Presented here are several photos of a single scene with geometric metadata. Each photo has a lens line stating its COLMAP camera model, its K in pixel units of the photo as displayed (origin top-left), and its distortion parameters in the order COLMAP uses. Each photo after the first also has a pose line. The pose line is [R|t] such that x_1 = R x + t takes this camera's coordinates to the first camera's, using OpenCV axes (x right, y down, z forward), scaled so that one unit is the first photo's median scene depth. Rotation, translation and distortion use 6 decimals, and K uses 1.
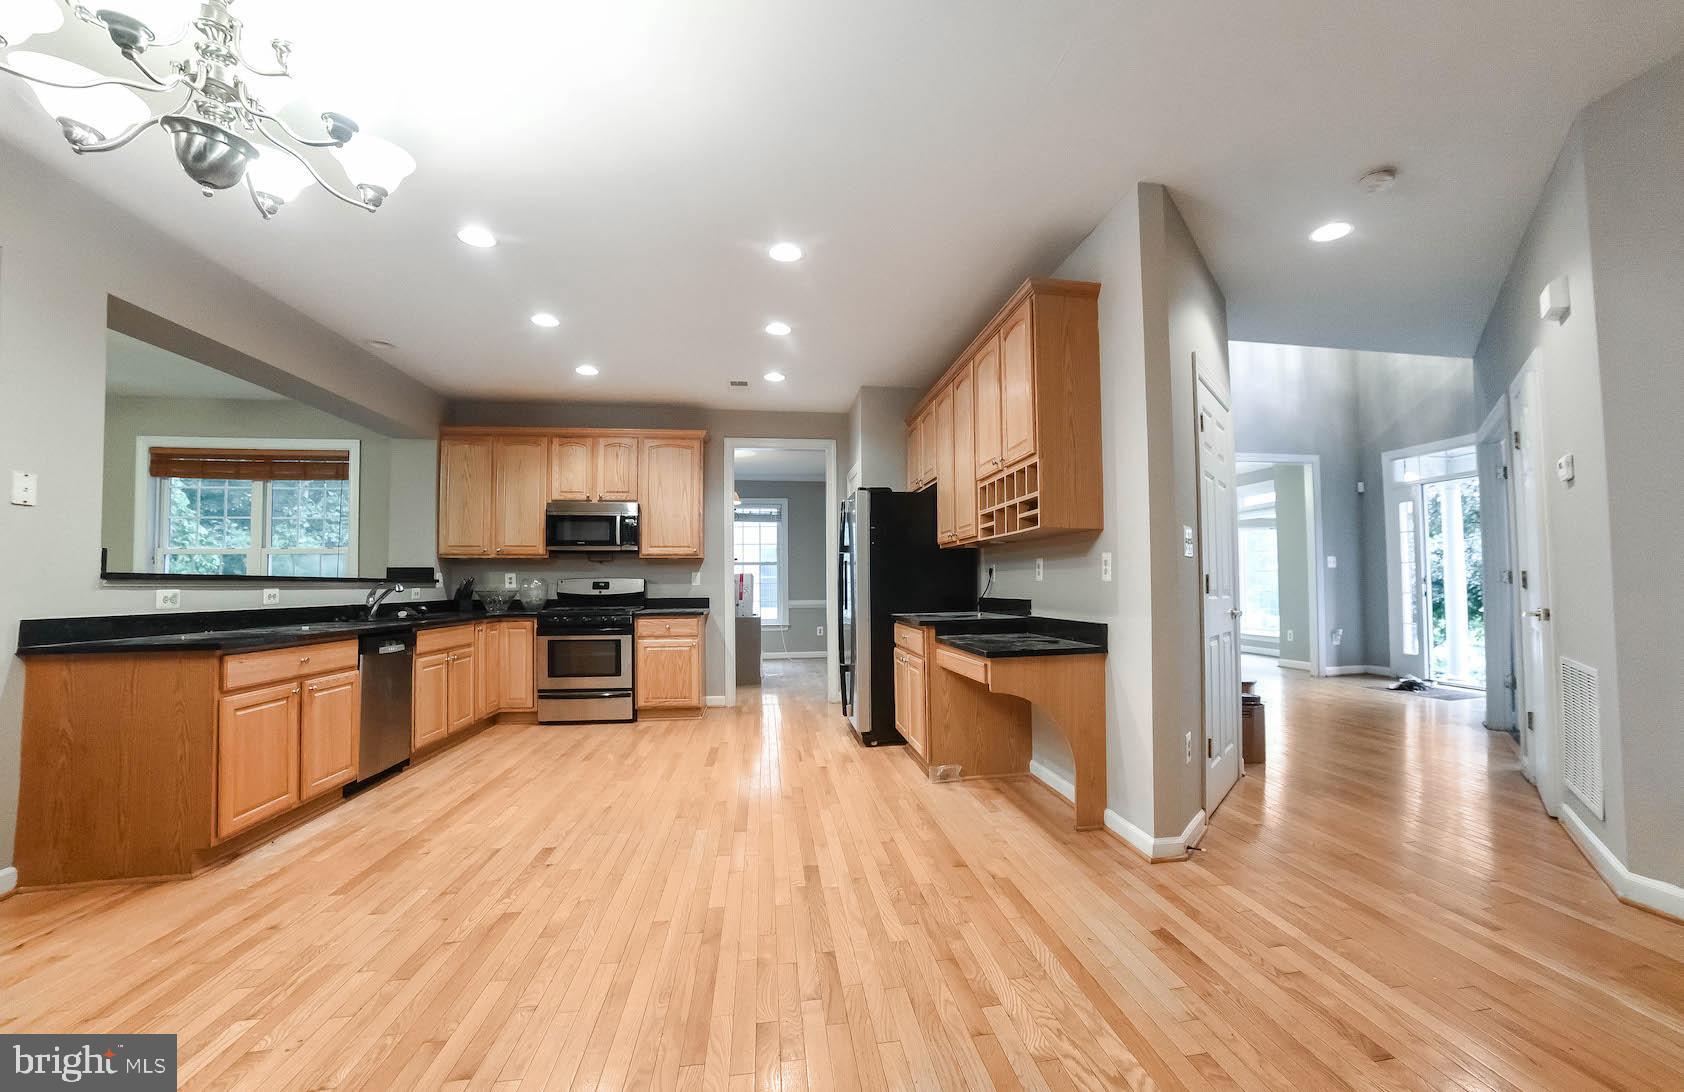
lens RADIAL K [[717.0, 0, 885.0], [0, 717.0, 561.8], [0, 0, 1]] dist [-0.050741, 0.000383]
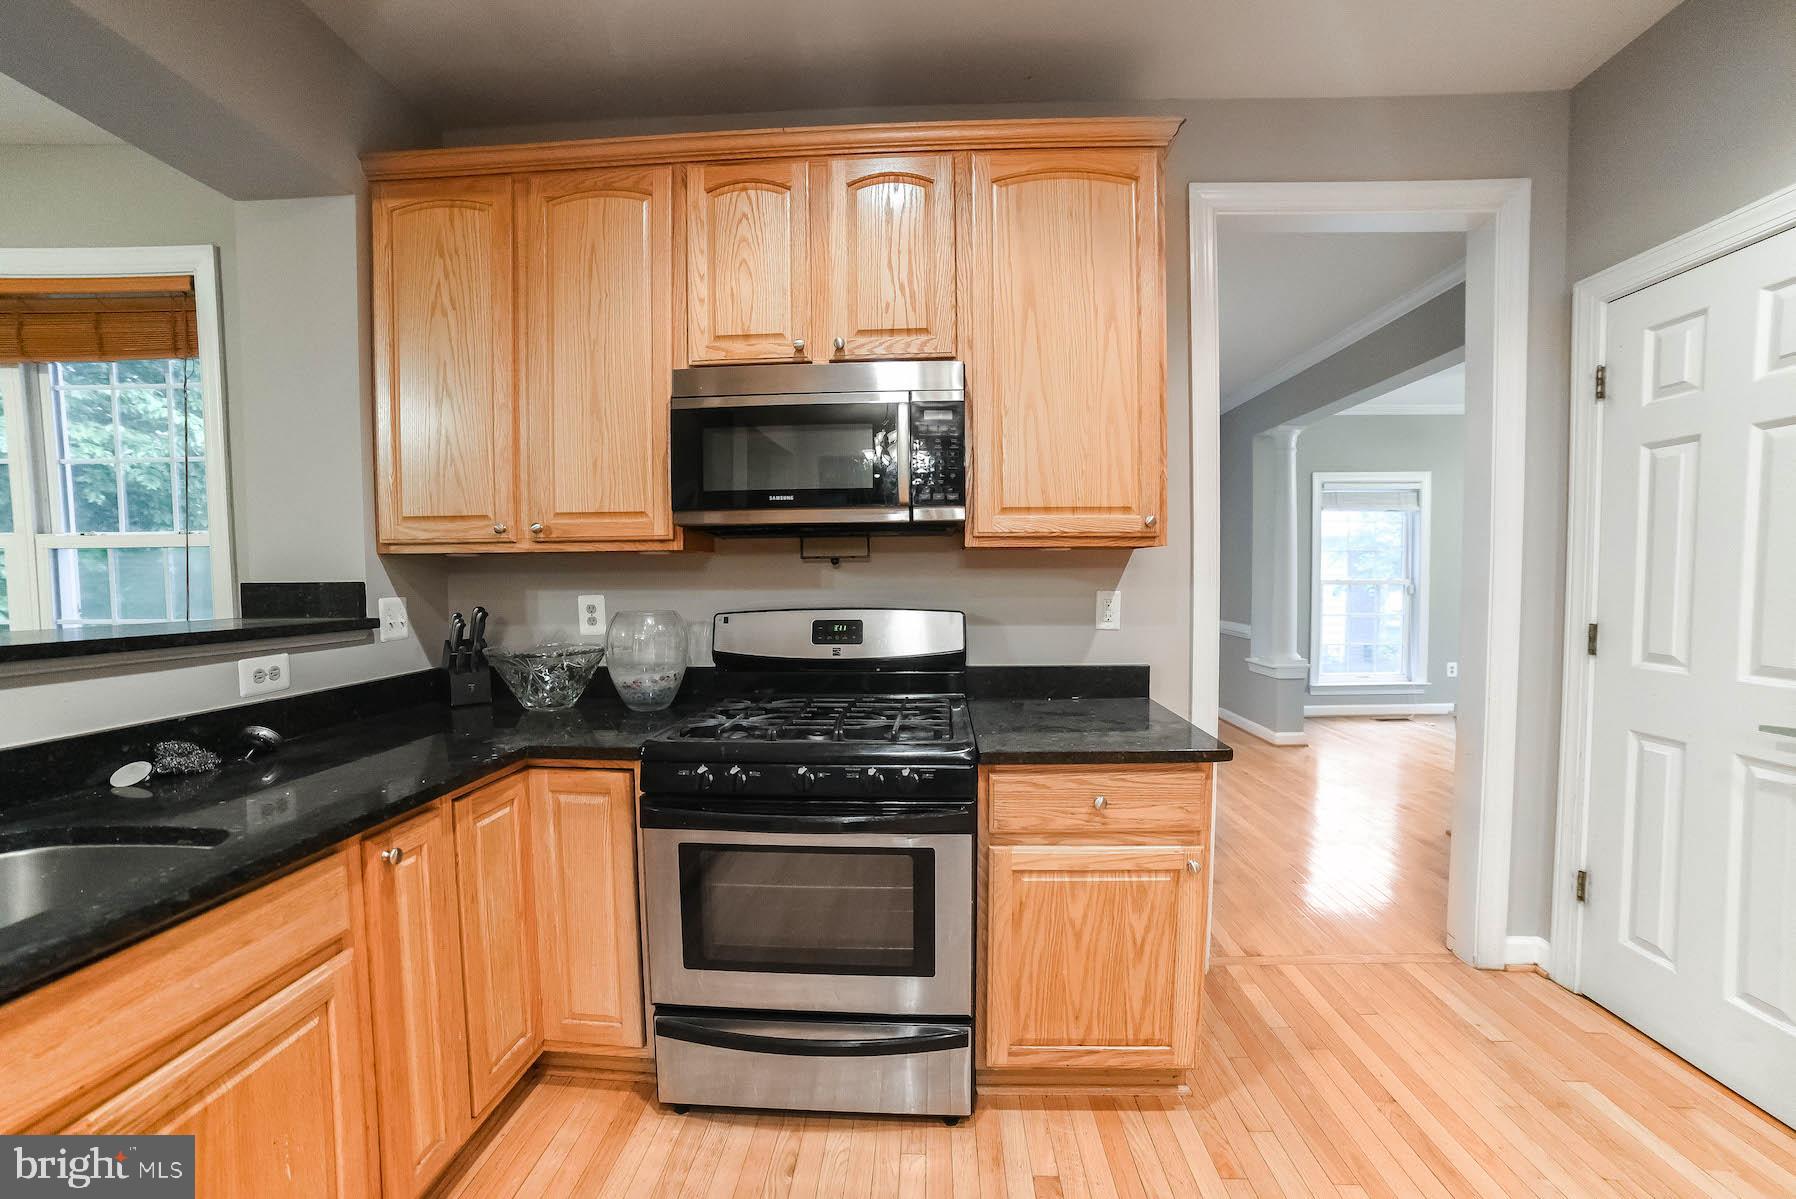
lens RADIAL K [[717.3, 0, 898.2], [0, 717.3, 611.0], [0, 0, 1]] dist [-0.093187, 0.036049]
pose [[0.977864, 0.009932, -0.209004, -0.332473], [0.006799, 0.996837, 0.079183, -0.002651], [0.209129, -0.078851, 0.974704, 0.749816]]
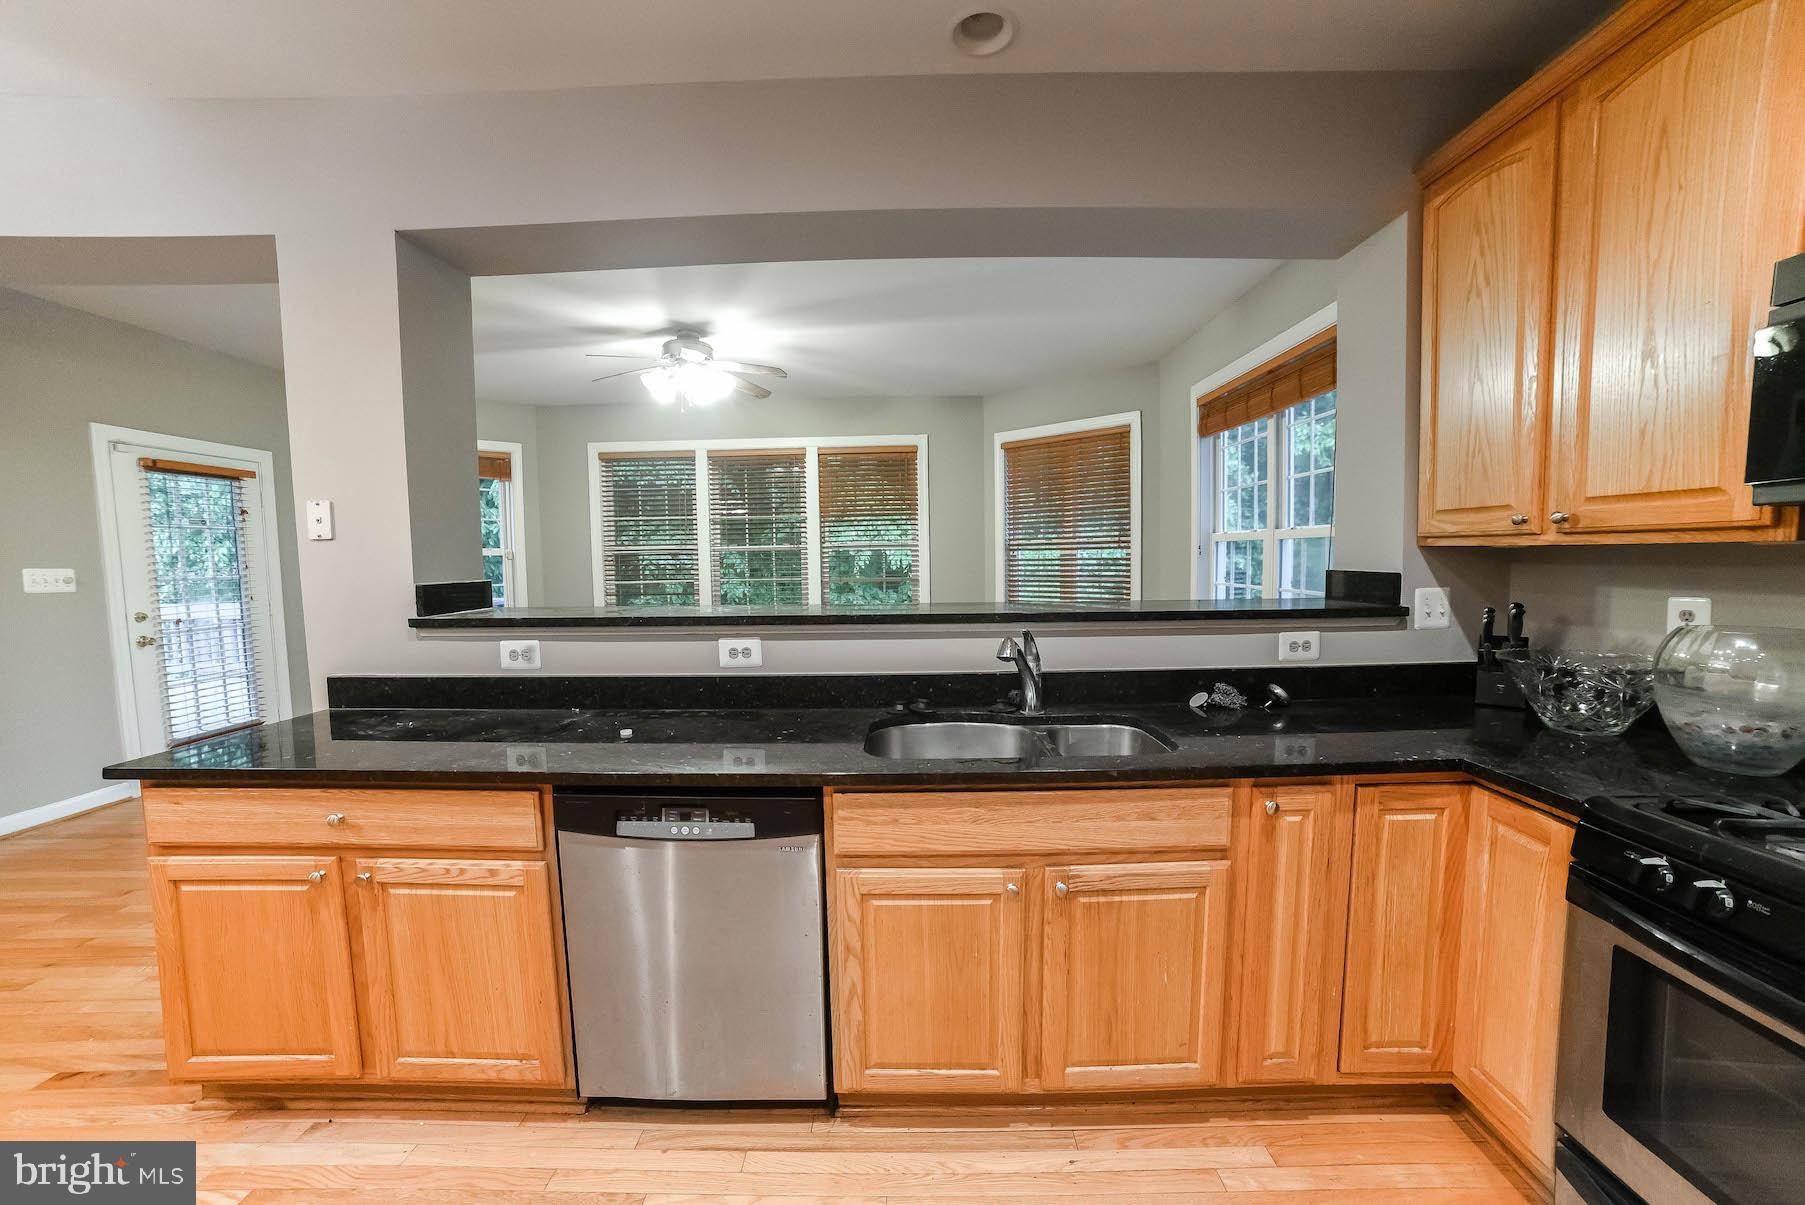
lens RADIAL K [[720.9, 0, 902.7], [0, 720.9, 614.1], [0, 0, 1]] dist [-0.093187, 0.036049]
pose [[-0.174710, 0.090768, -0.980427, -0.250141], [0.047097, 0.995372, 0.083759, -0.013444], [0.983493, -0.031542, -0.178177, 0.828654]]
